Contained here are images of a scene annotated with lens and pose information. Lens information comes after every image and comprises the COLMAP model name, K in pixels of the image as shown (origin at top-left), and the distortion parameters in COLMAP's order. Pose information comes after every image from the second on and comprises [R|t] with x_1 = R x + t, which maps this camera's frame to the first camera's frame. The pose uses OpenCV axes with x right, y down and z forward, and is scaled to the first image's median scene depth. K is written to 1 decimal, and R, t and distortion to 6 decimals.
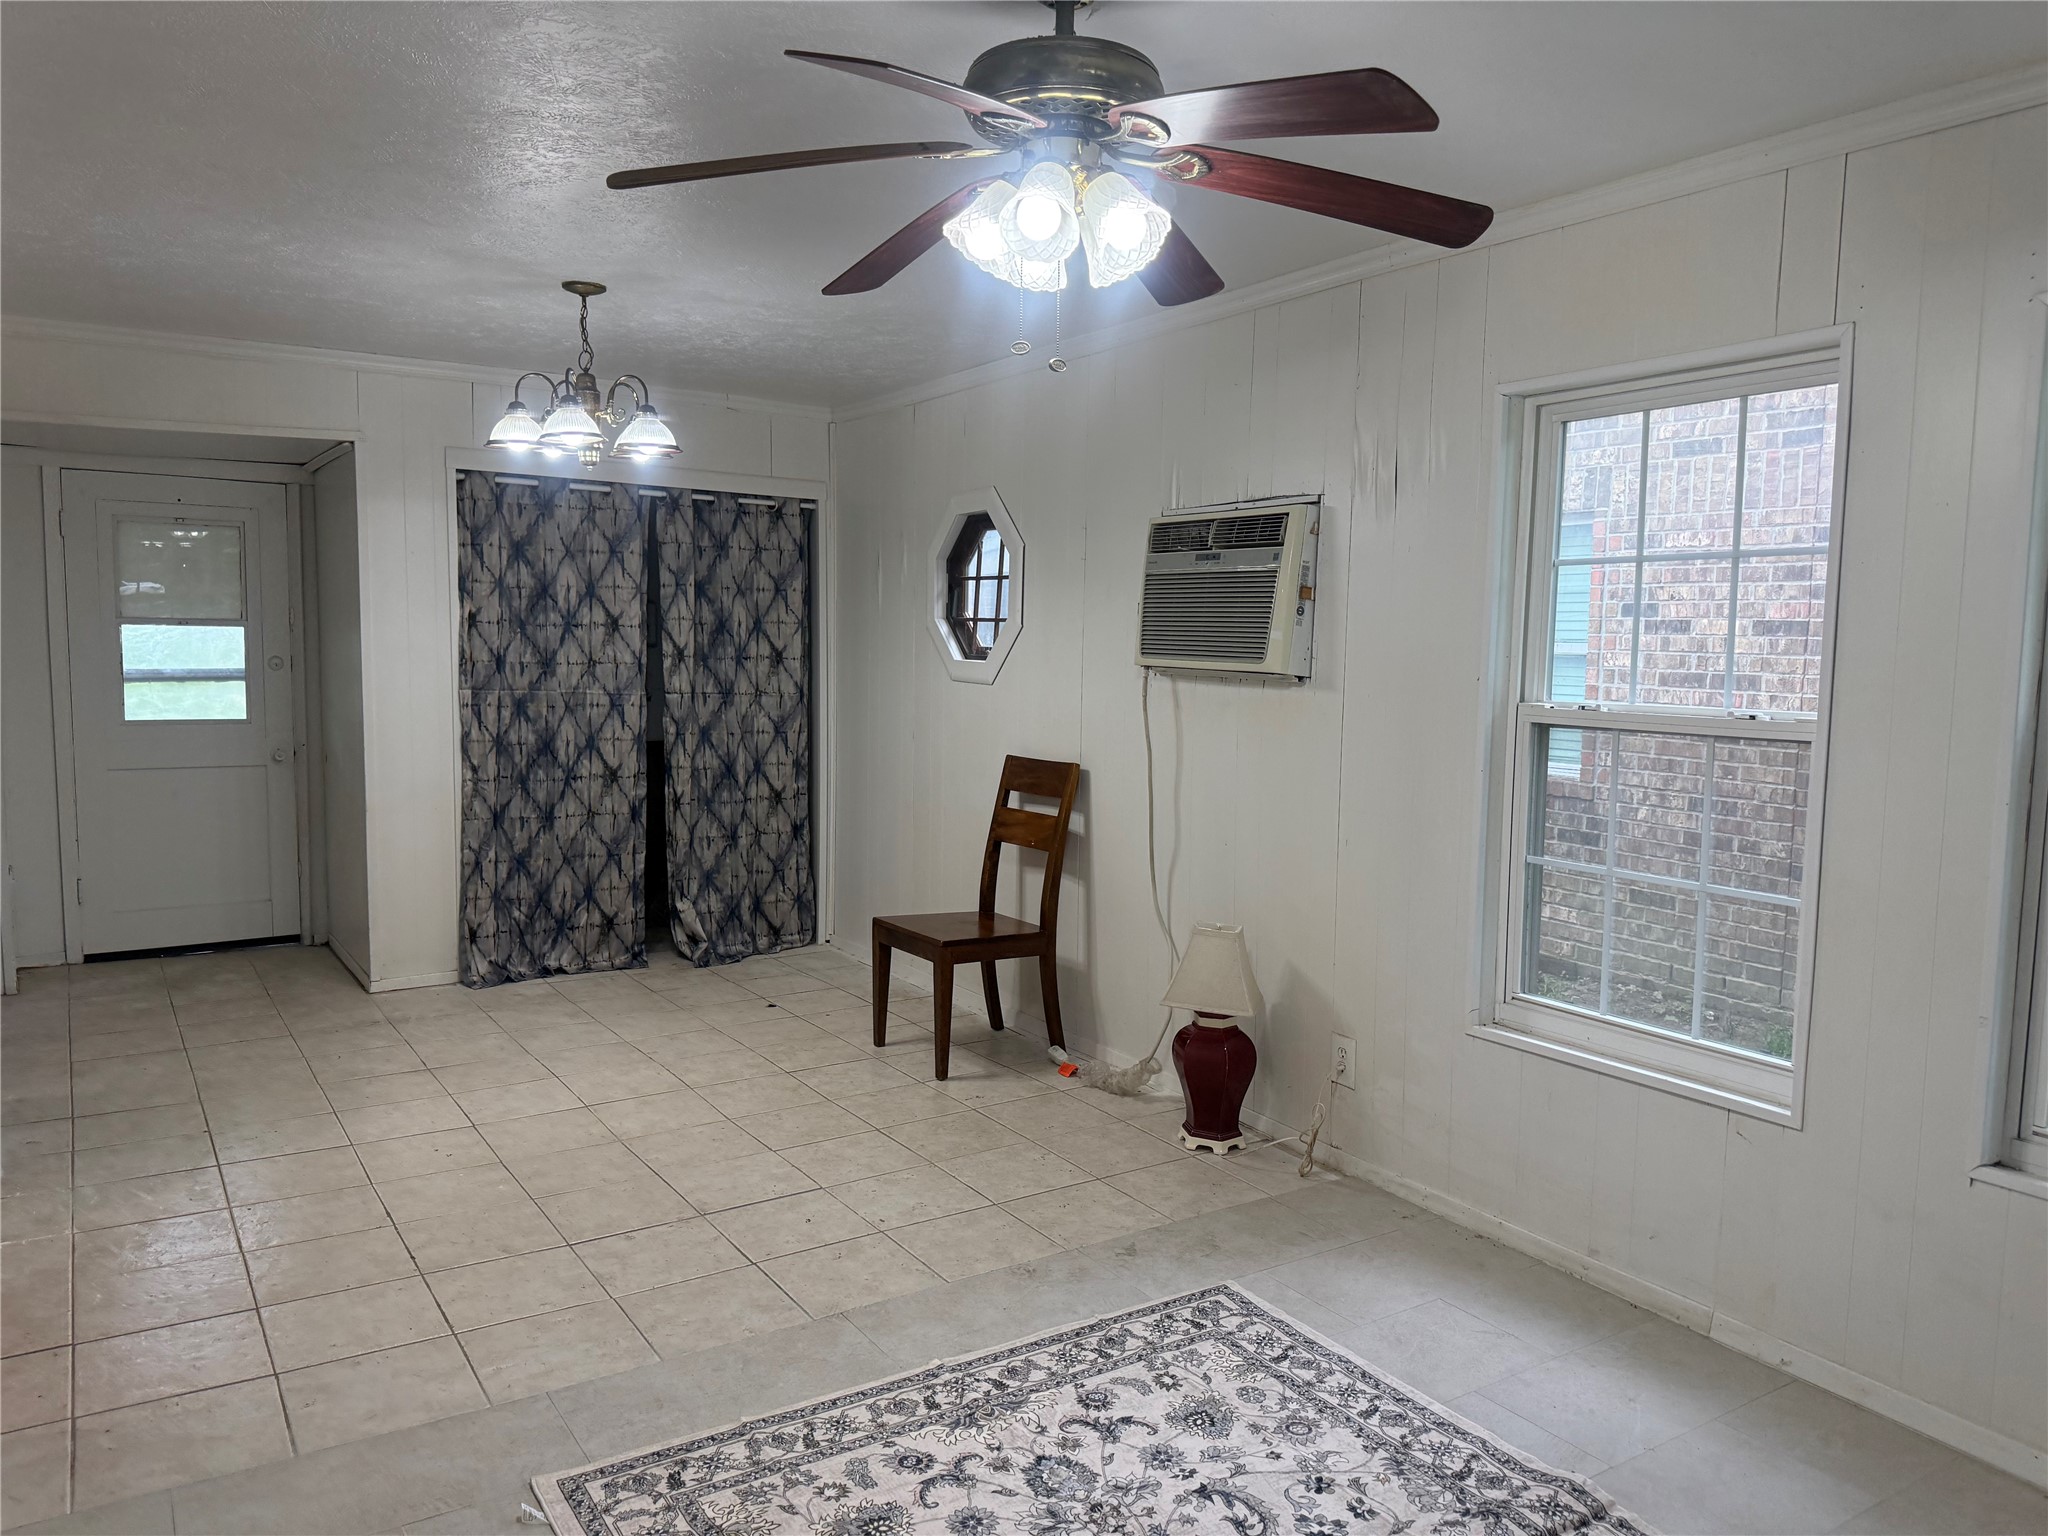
lens RADIAL K [[1445.6, 0, 1024.4], [0, 1445.6, 775.9], [0, 0, 1]] dist [0.133564, -0.193099]
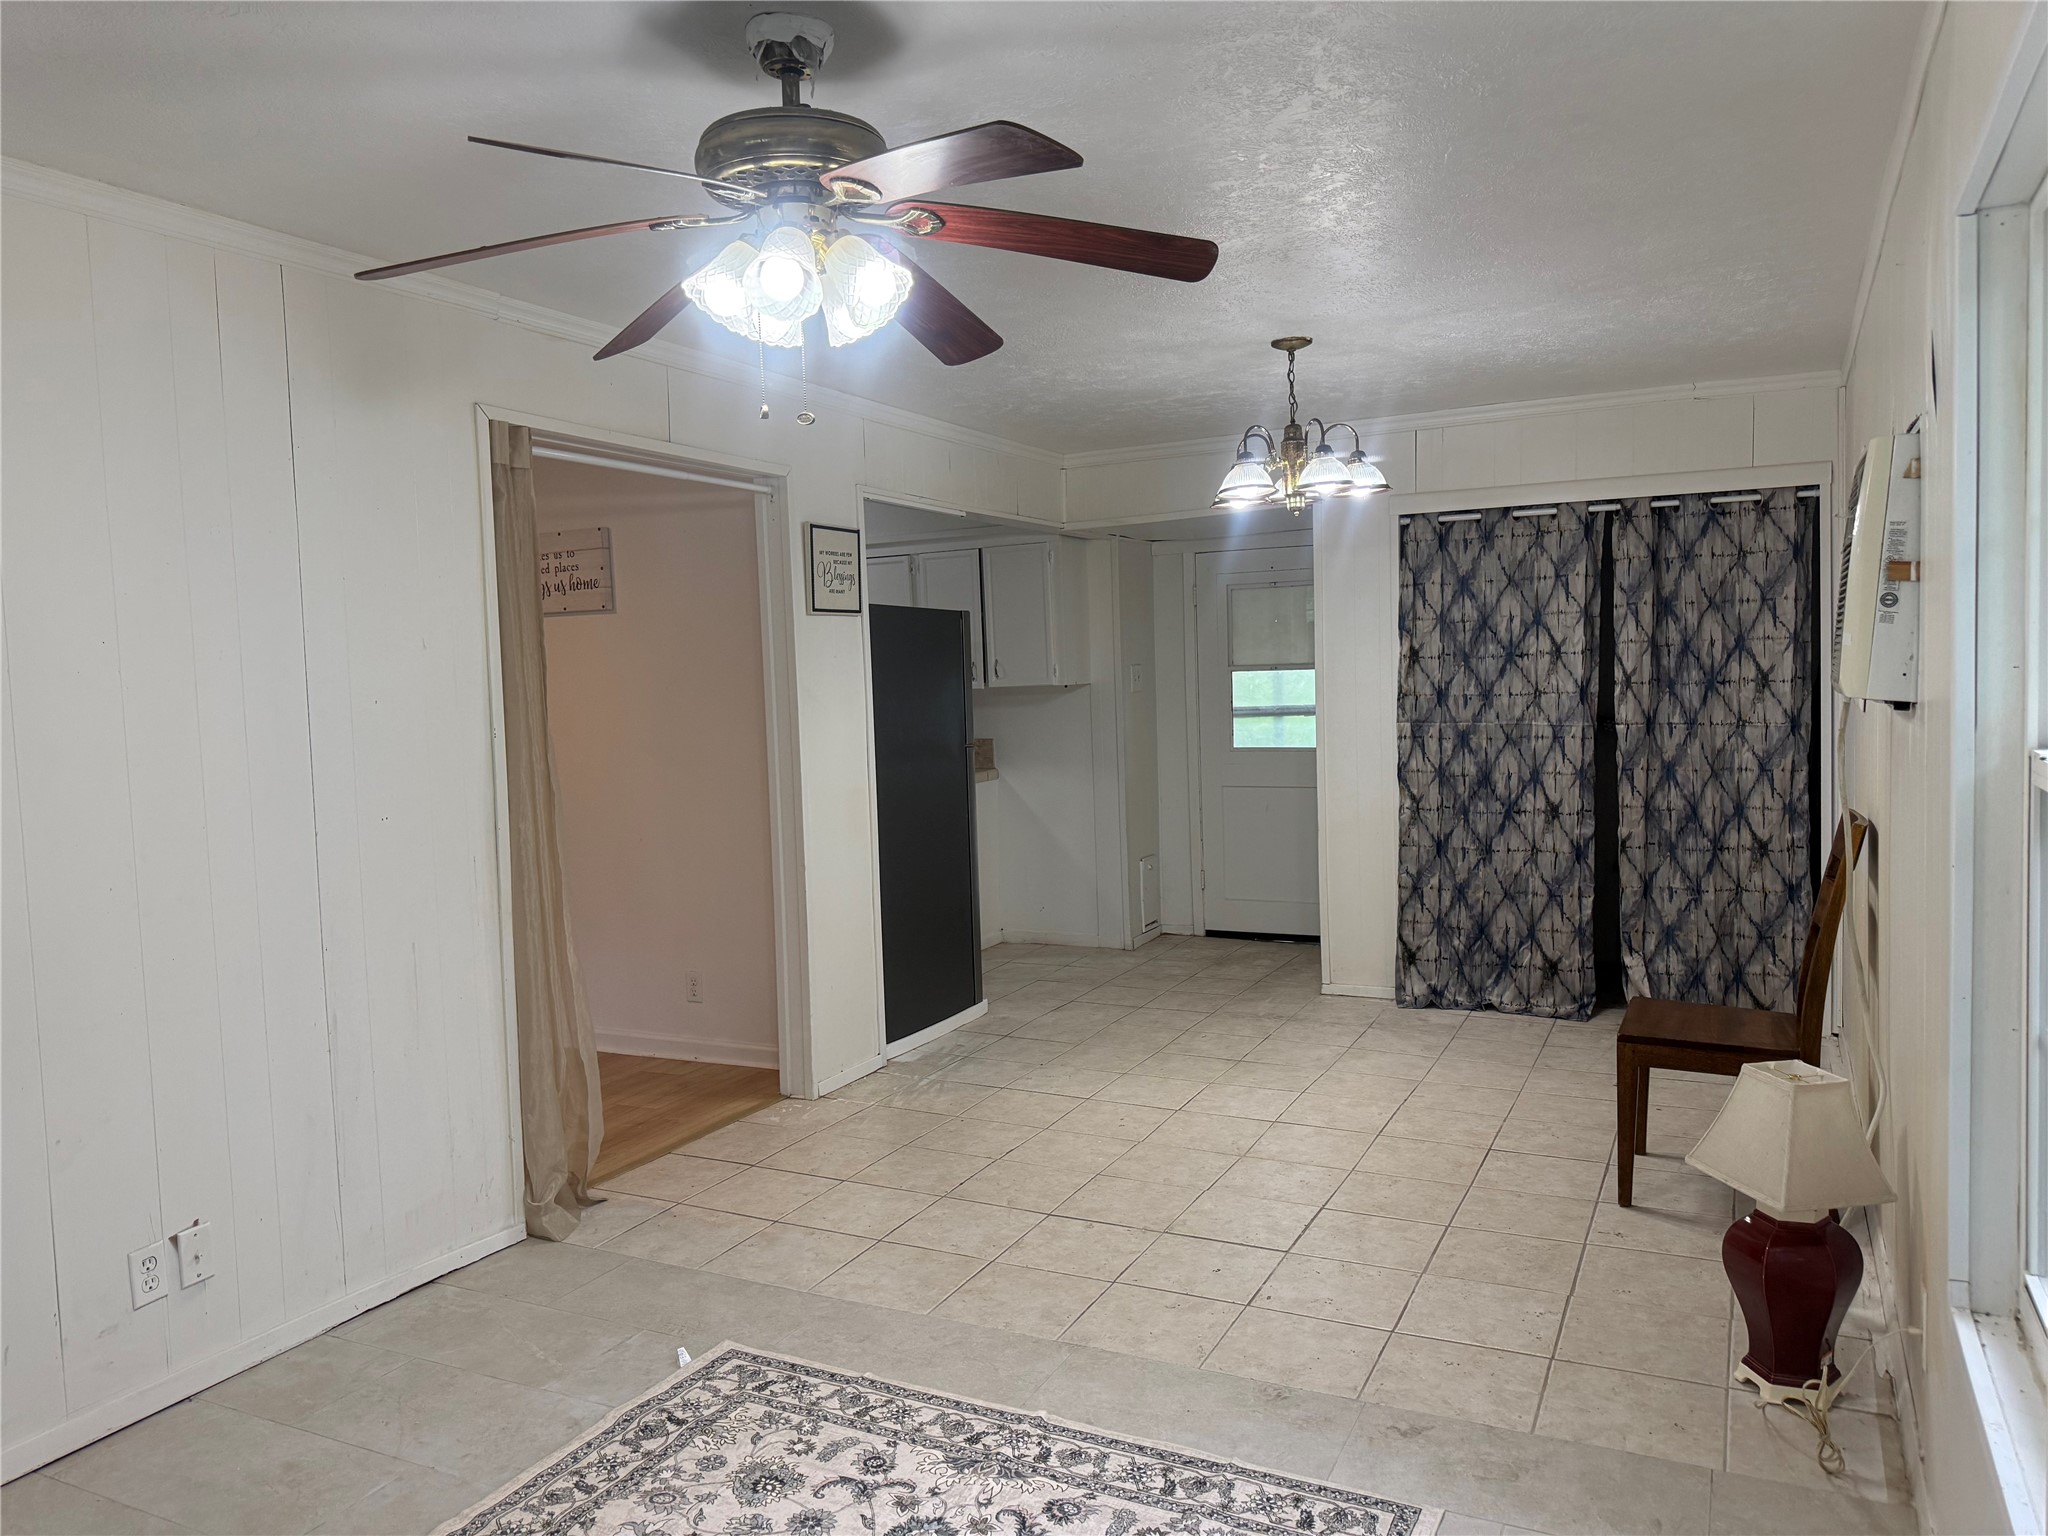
lens RADIAL K [[1443.3, 0, 1031.9], [0, 1443.3, 762.4], [0, 0, 1]] dist [0.131966, -0.194931]
pose [[0.510998, 0.021756, -0.859306, 0.446089], [-0.044909, 0.998990, -0.001414, -0.019146], [0.858408, 0.039313, 0.511459, 0.275991]]
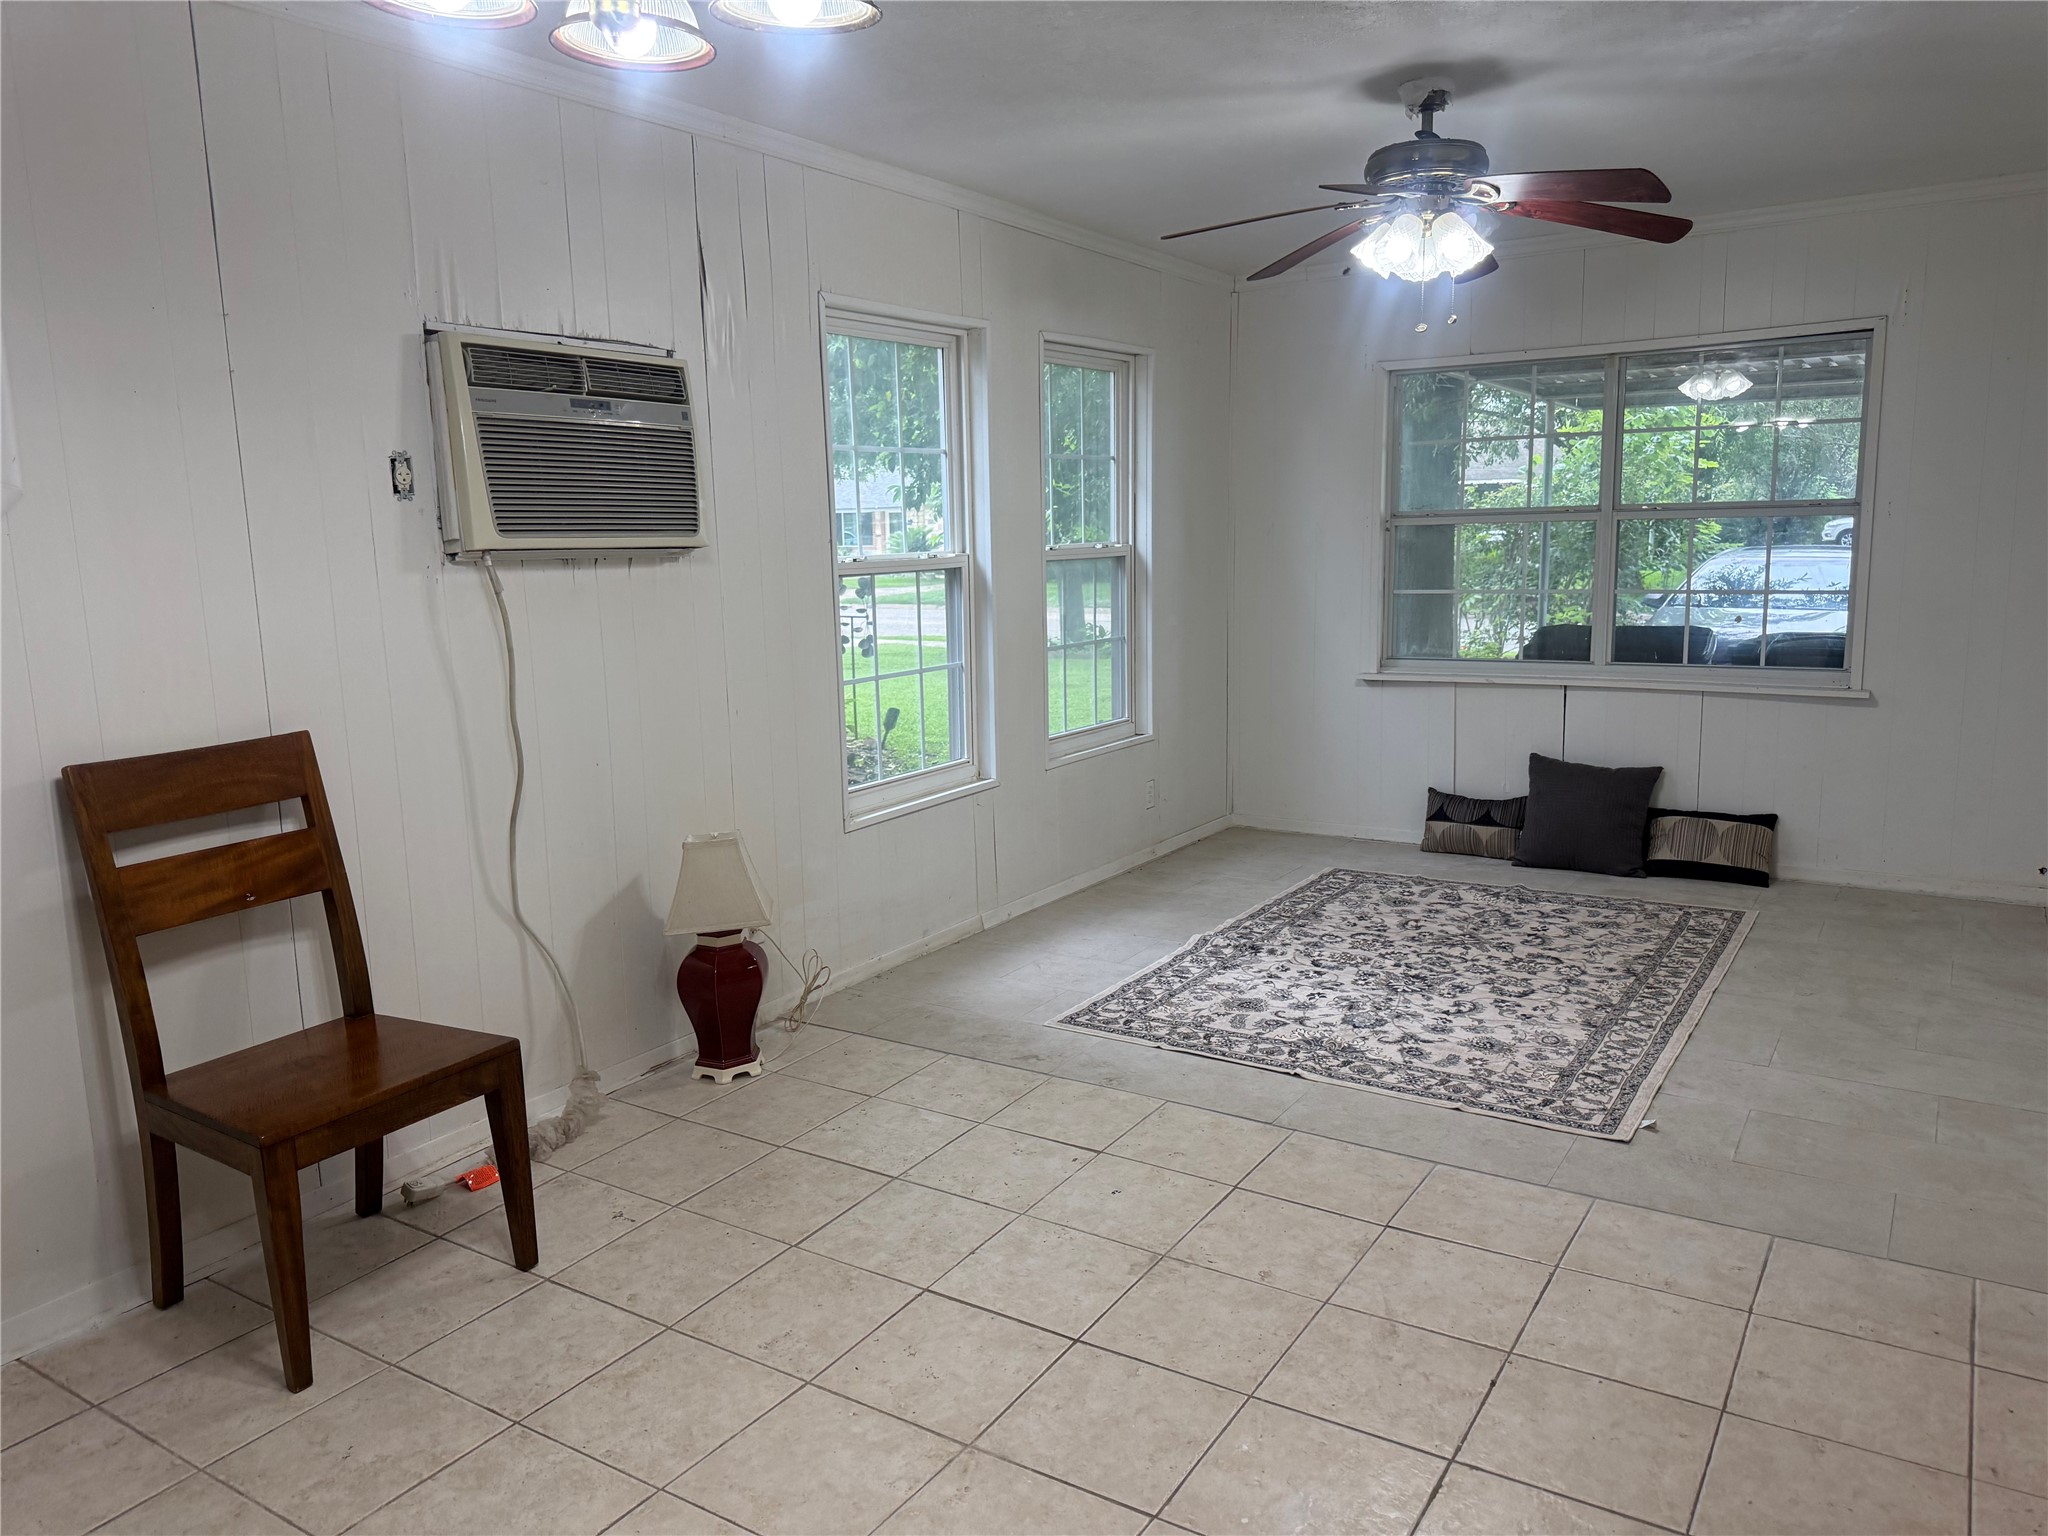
lens RADIAL K [[1443.3, 0, 1031.9], [0, 1443.3, 762.4], [0, 0, 1]] dist [0.131966, -0.194931]
pose [[-0.414506, -0.157141, 0.896377, -0.612932], [0.103028, 0.970544, 0.217785, -0.093851], [-0.904196, 0.182625, -0.386106, 0.956223]]
